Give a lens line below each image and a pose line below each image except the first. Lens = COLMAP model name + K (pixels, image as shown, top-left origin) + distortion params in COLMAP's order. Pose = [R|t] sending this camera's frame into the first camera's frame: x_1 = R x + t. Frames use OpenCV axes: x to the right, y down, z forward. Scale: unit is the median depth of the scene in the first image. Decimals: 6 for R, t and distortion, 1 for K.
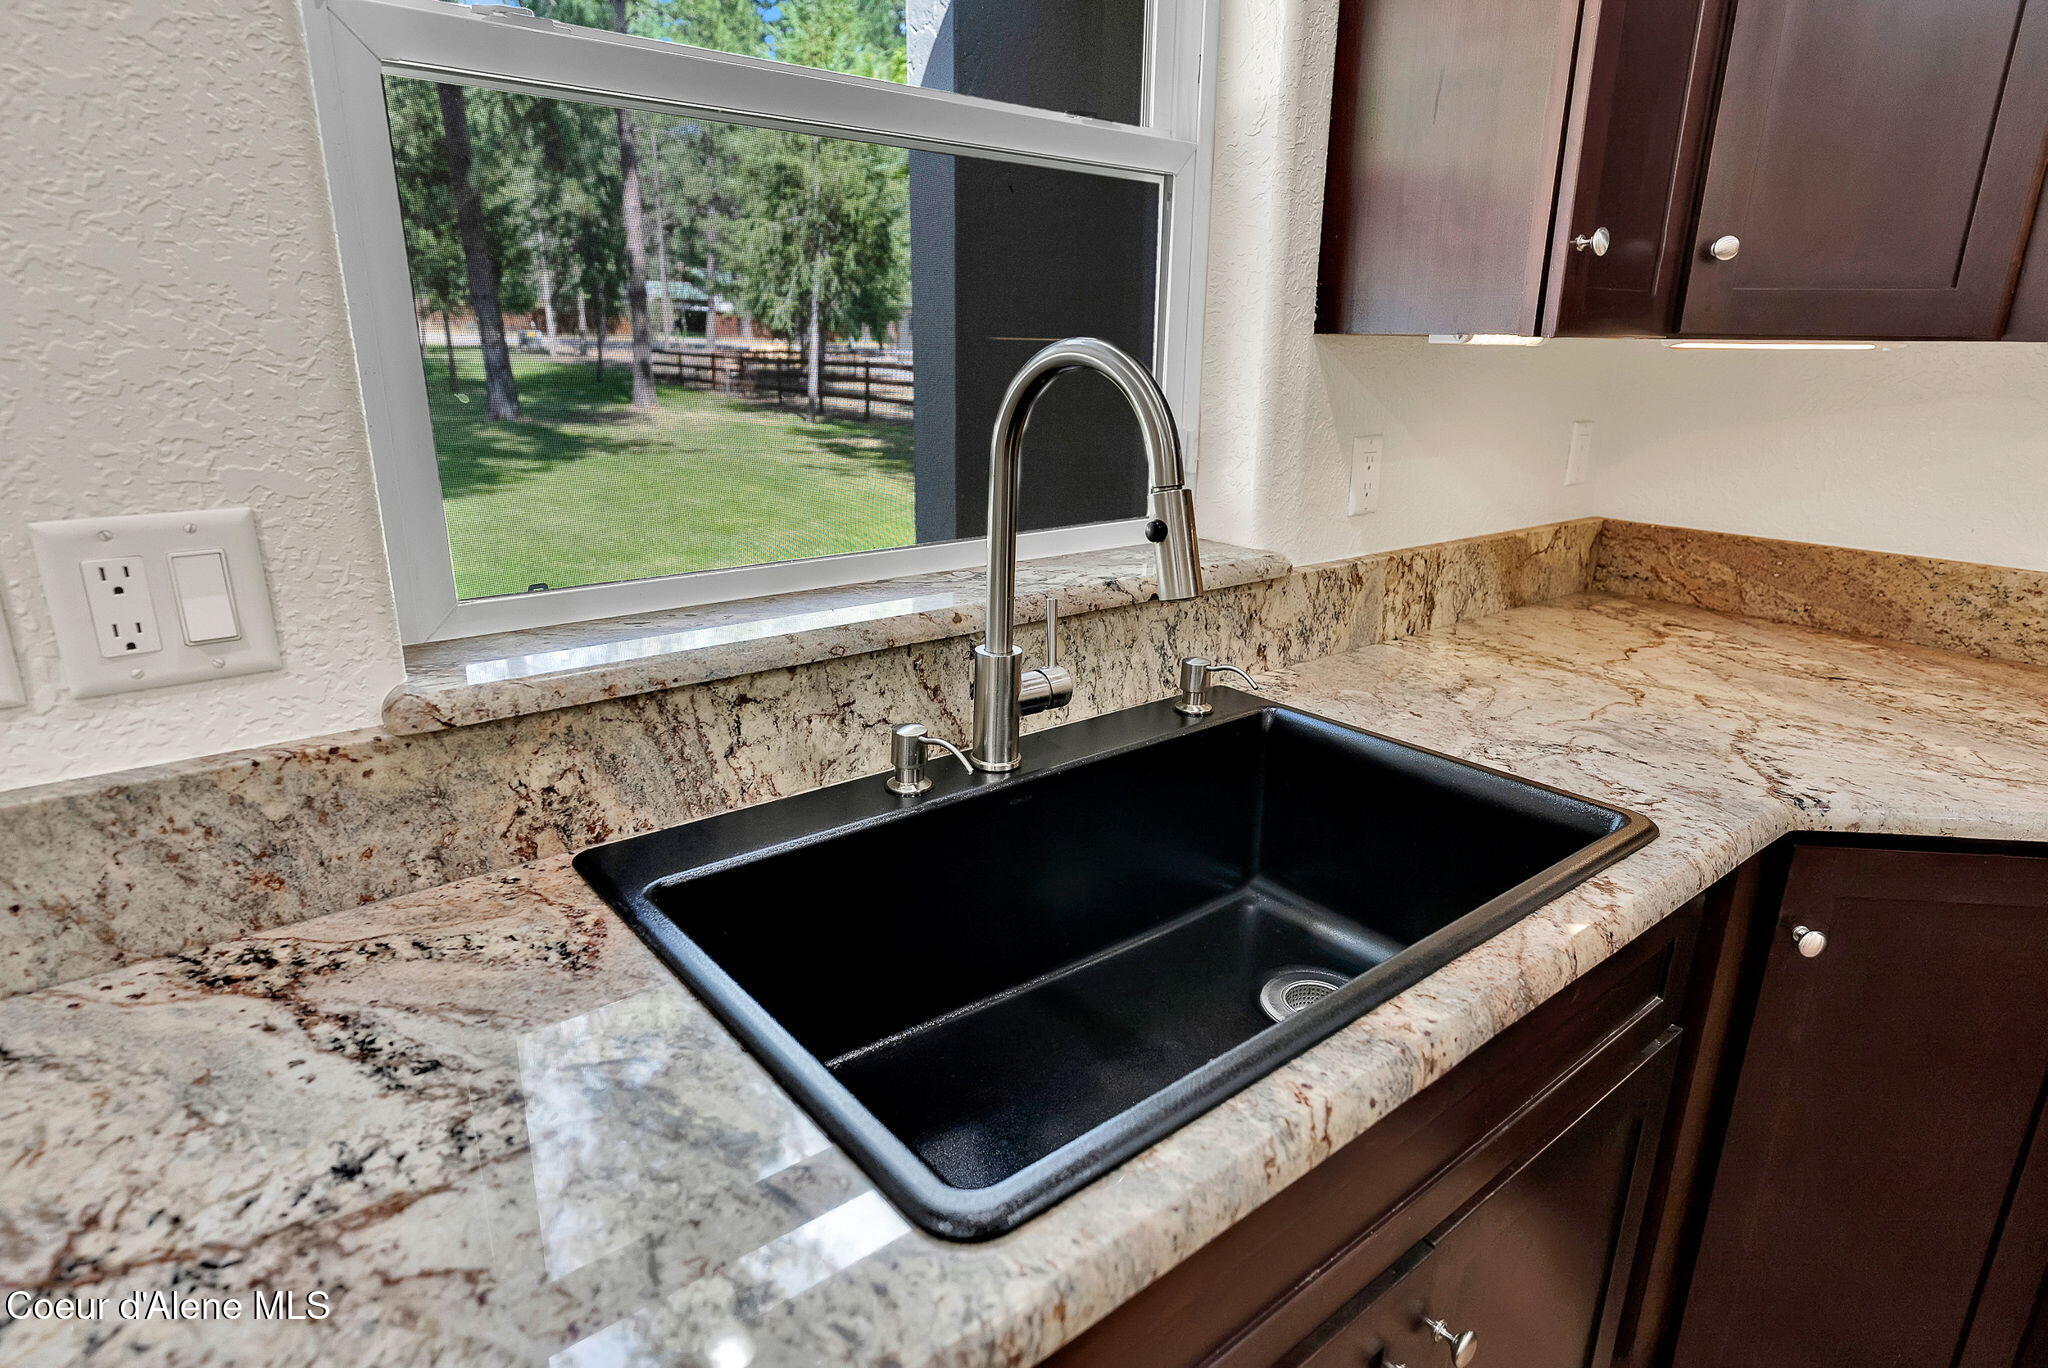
lens RADIAL K [[1129.9, 0, 1021.7], [0, 1129.9, 687.1], [0, 0, 1]] dist [-0.001755, 0.000458]
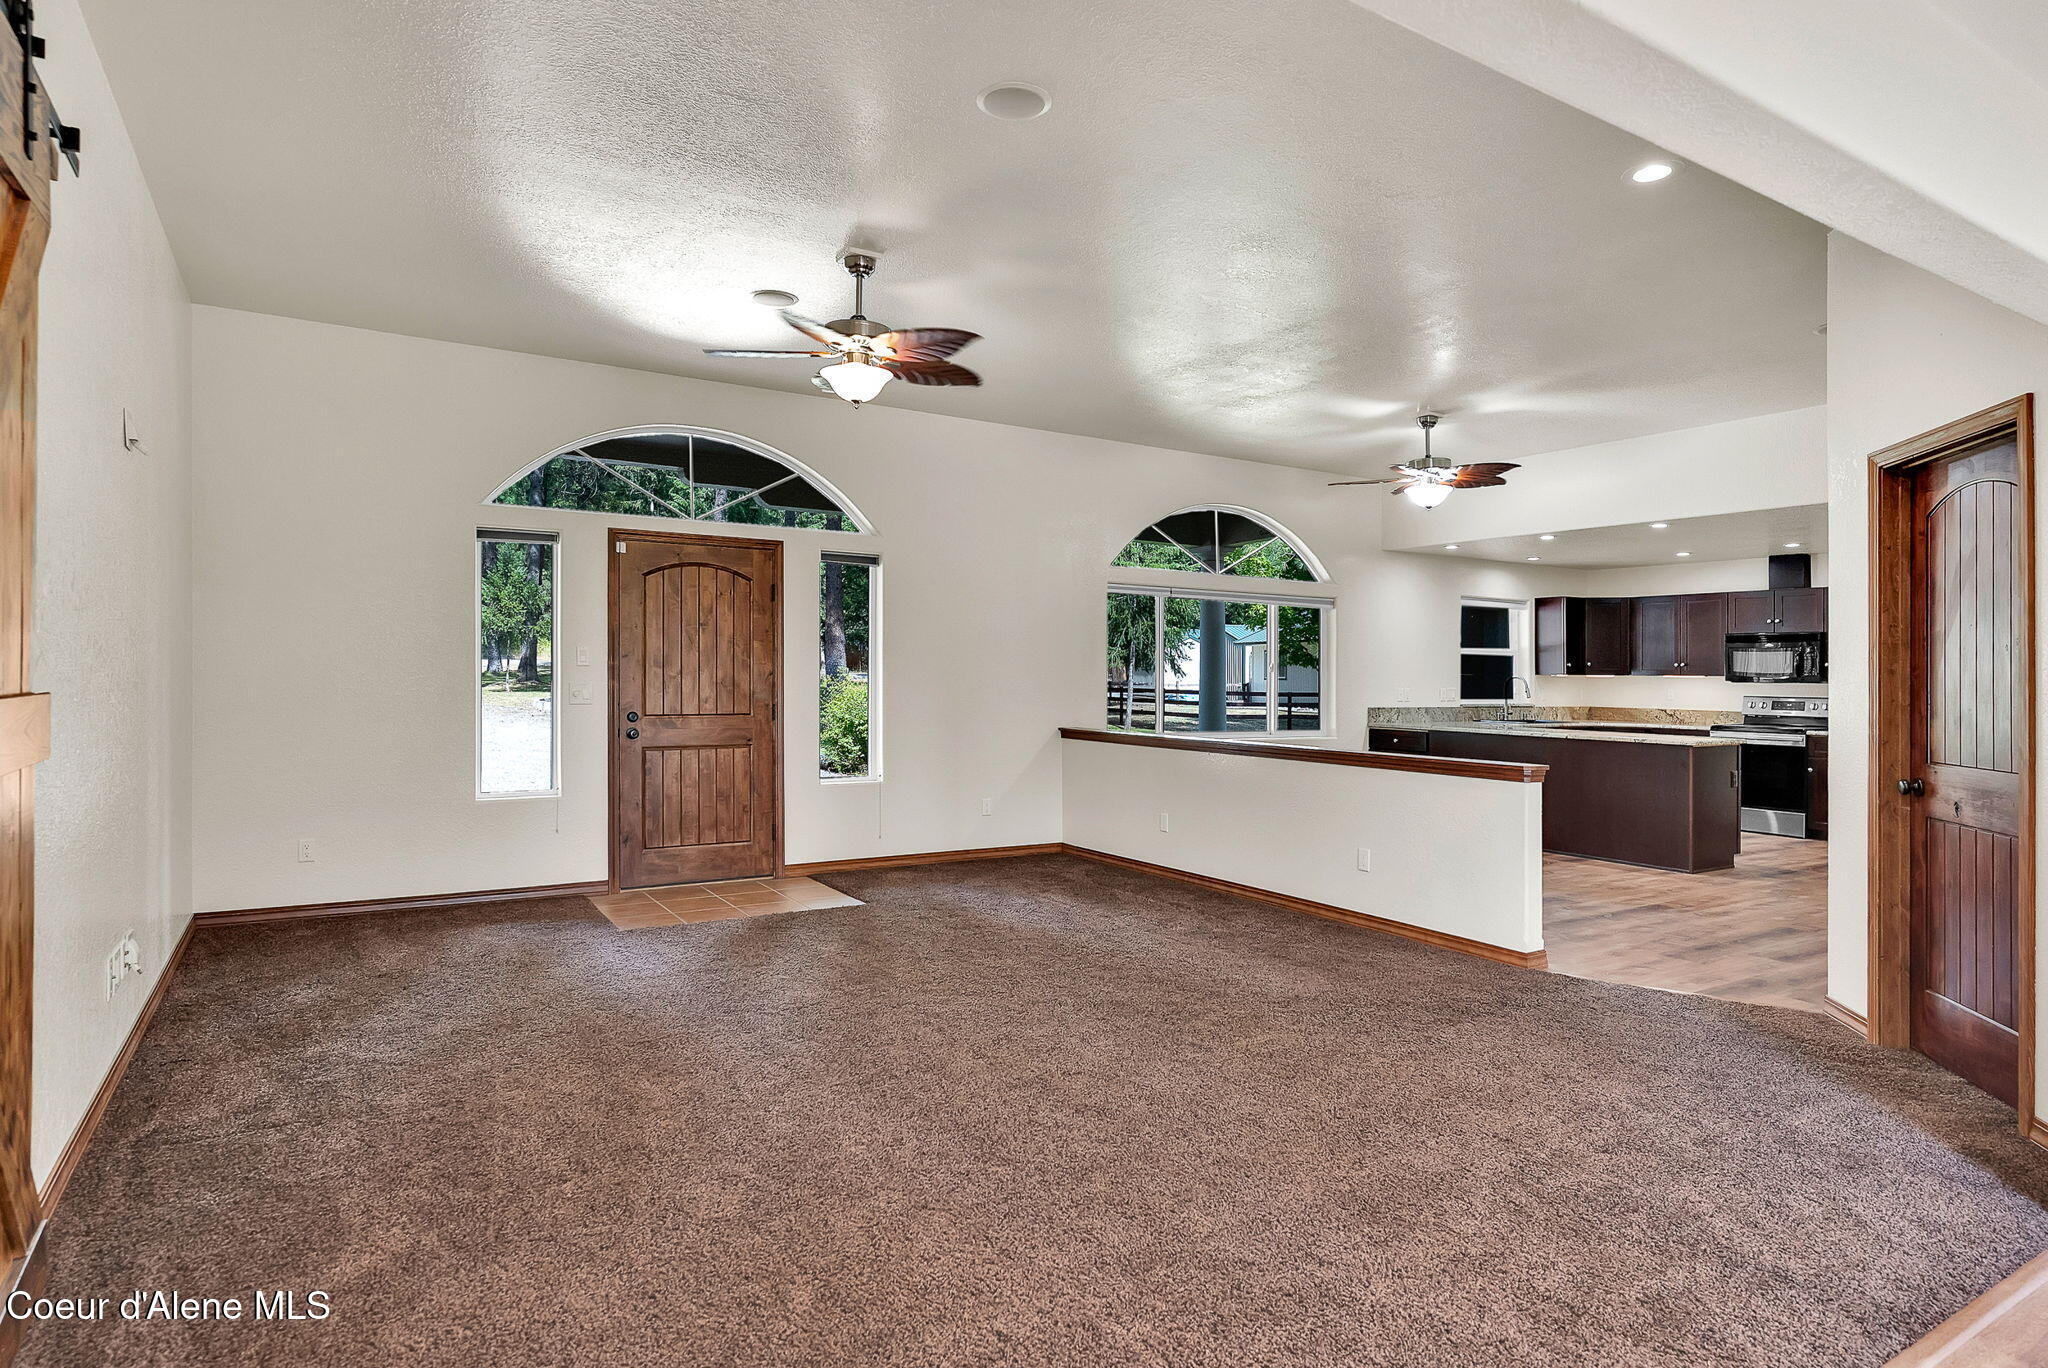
lens RADIAL K [[1129.9, 0, 1018.1], [0, 1129.9, 682.9], [0, 0, 1]] dist [-0.001755, 0.000458]
pose [[0.991136, -0.003312, -0.132809, -0.121460], [-0.034646, 0.958653, -0.282462, 0.111546], [0.128253, 0.284560, 0.950040, -0.369892]]
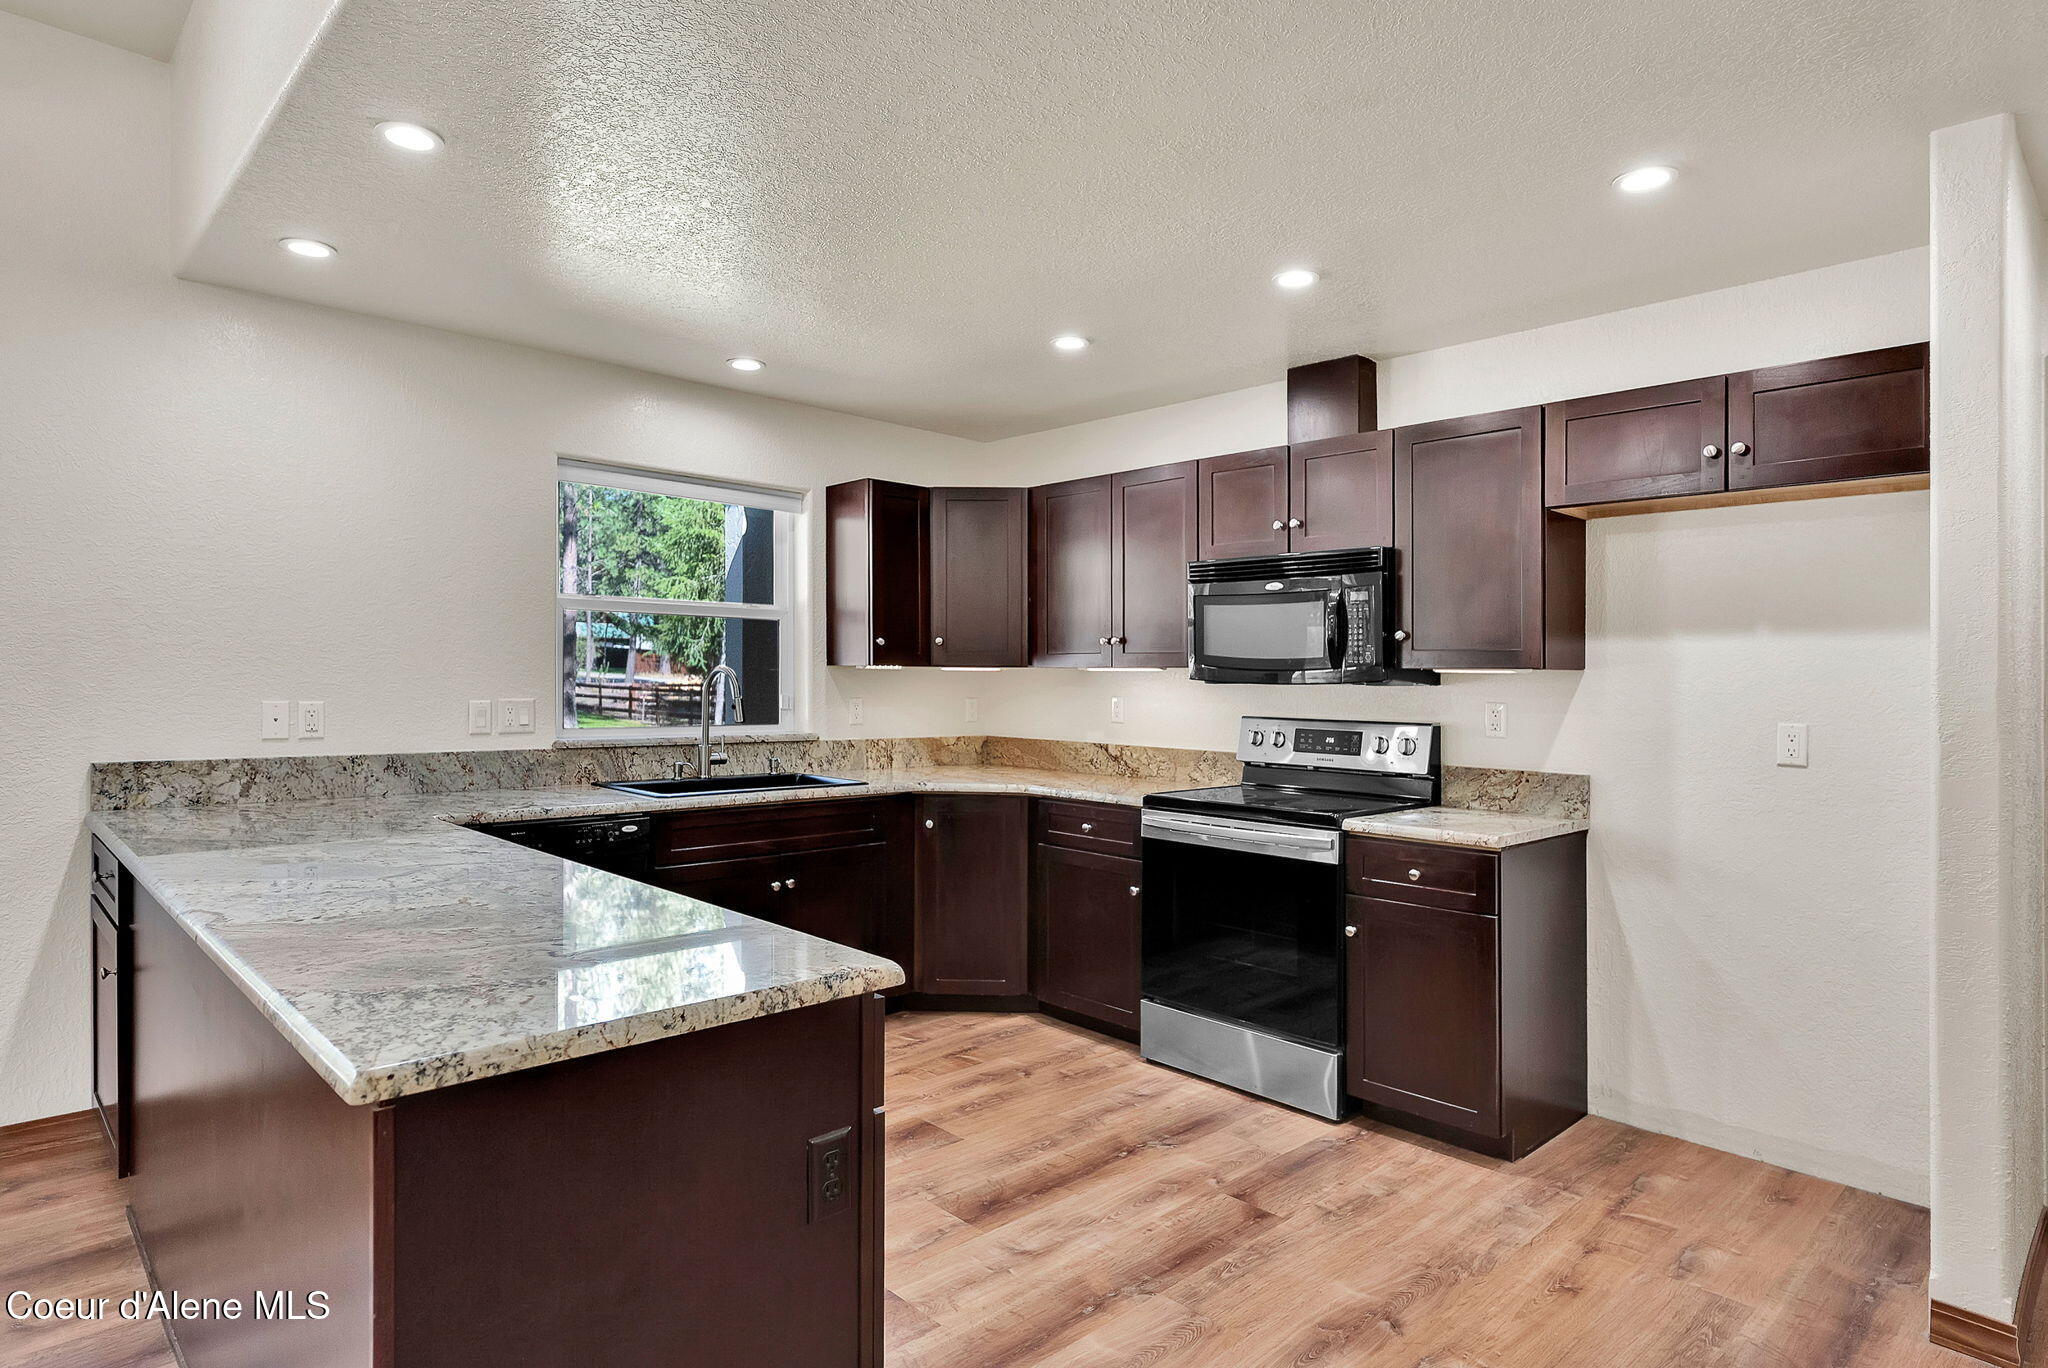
lens RADIAL K [[1129.9, 0, 1033.8], [0, 1129.9, 695.1], [0, 0, 1]] dist [-0.001755, 0.000458]
pose [[0.996310, -0.002951, 0.085772, 0.032192], [0.026600, 0.960812, -0.275921, 0.037563], [-0.081597, 0.277185, 0.957346, -0.117846]]
